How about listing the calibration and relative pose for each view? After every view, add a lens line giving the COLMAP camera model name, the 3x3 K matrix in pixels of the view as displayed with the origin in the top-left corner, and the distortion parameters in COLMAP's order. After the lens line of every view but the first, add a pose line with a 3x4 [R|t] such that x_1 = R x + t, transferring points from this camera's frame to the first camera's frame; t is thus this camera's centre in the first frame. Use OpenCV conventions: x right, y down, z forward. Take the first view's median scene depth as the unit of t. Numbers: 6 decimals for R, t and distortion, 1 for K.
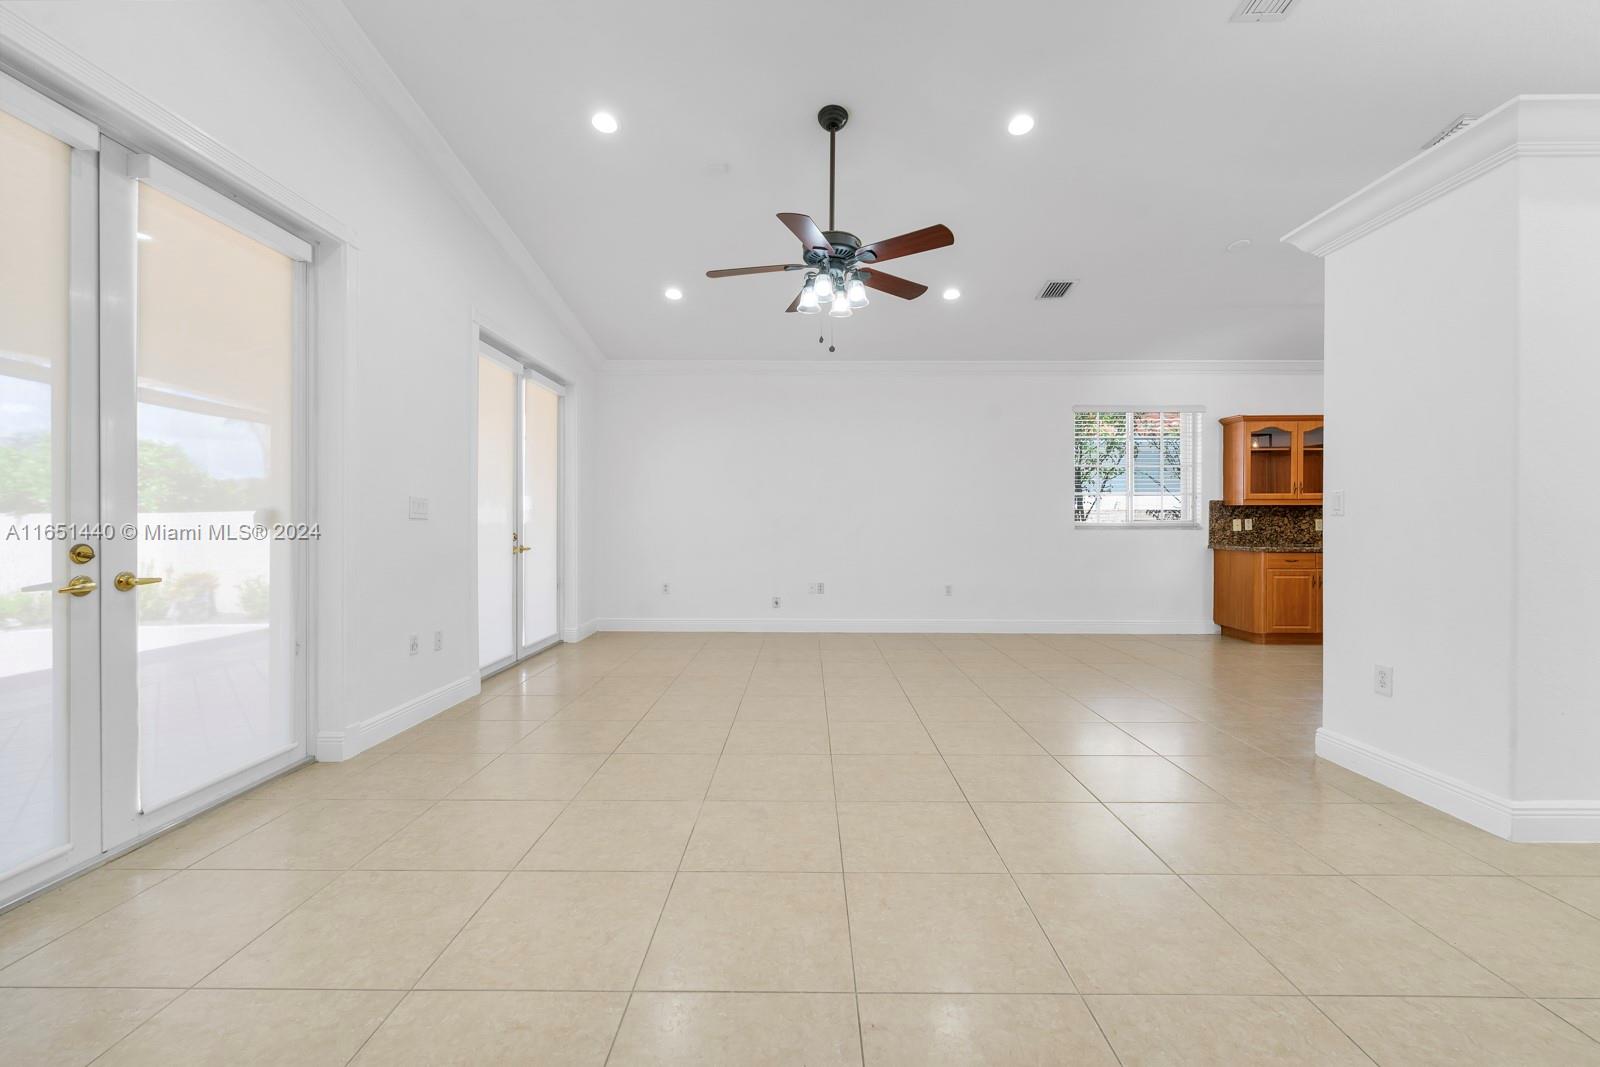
lens RADIAL K [[651.4, 0, 811.3], [0, 651.4, 529.6], [0, 0, 1]] dist [-0.000246, 0.000058]
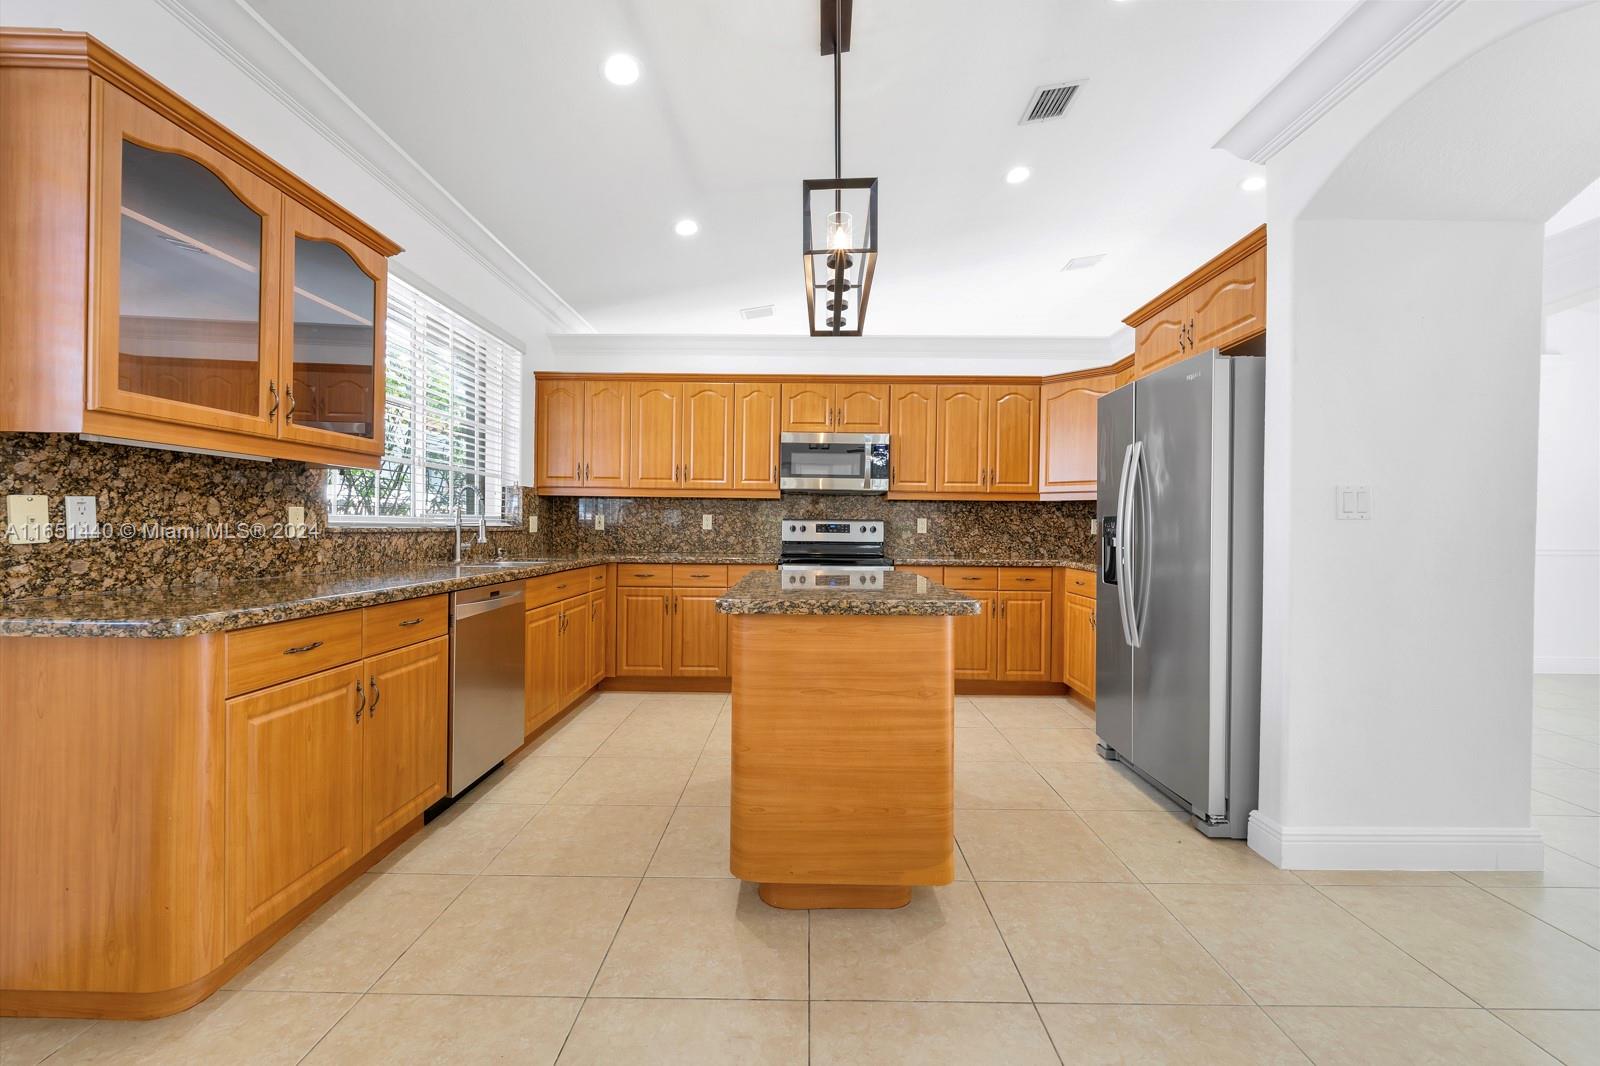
lens RADIAL K [[651.4, 0, 795.1], [0, 651.4, 529.4], [0, 0, 1]] dist [-0.000246, 0.000058]
pose [[0.015077, -0.004071, 0.999878, 0.425993], [-0.001350, 0.999991, 0.004092, -0.004496], [-0.999885, -0.001412, 0.015071, 0.727676]]
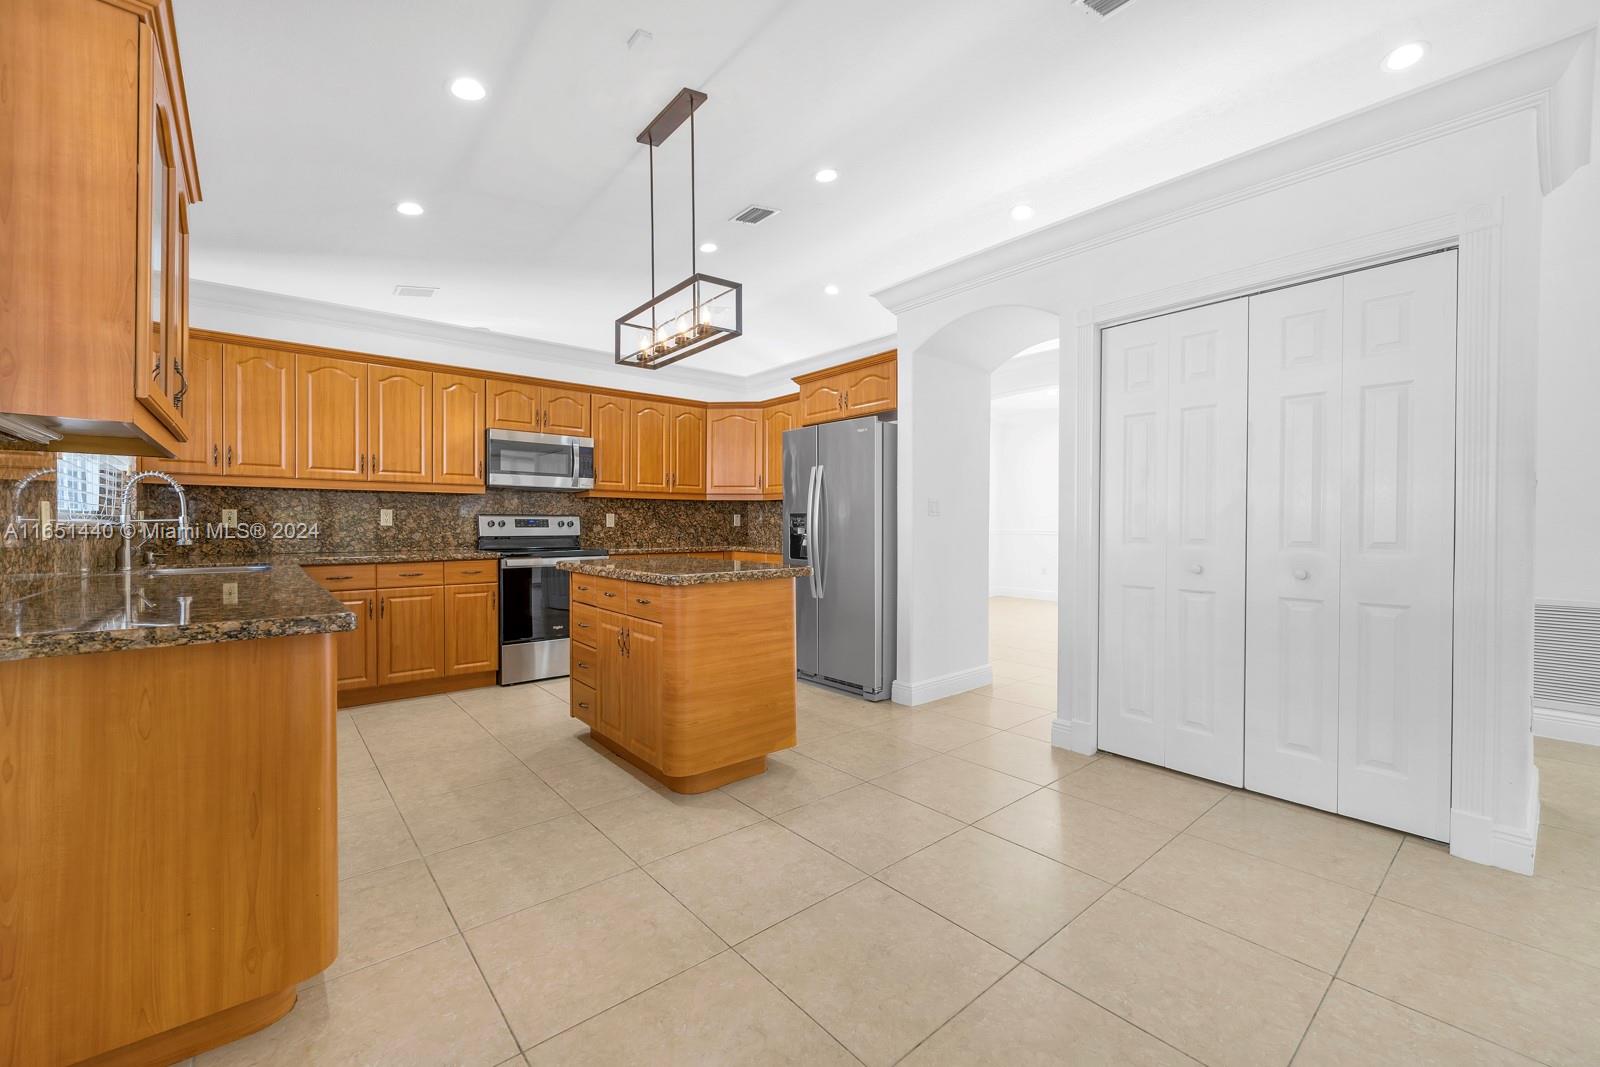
lens RADIAL K [[651.4, 0, 810.9], [0, 651.4, 528.7], [0, 0, 1]] dist [-0.000246, 0.000058]
pose [[-0.649518, -0.008261, 0.760302, 0.345932], [0.004849, 0.999876, 0.015006, -0.006647], [-0.760331, 0.013434, -0.649397, 0.997683]]
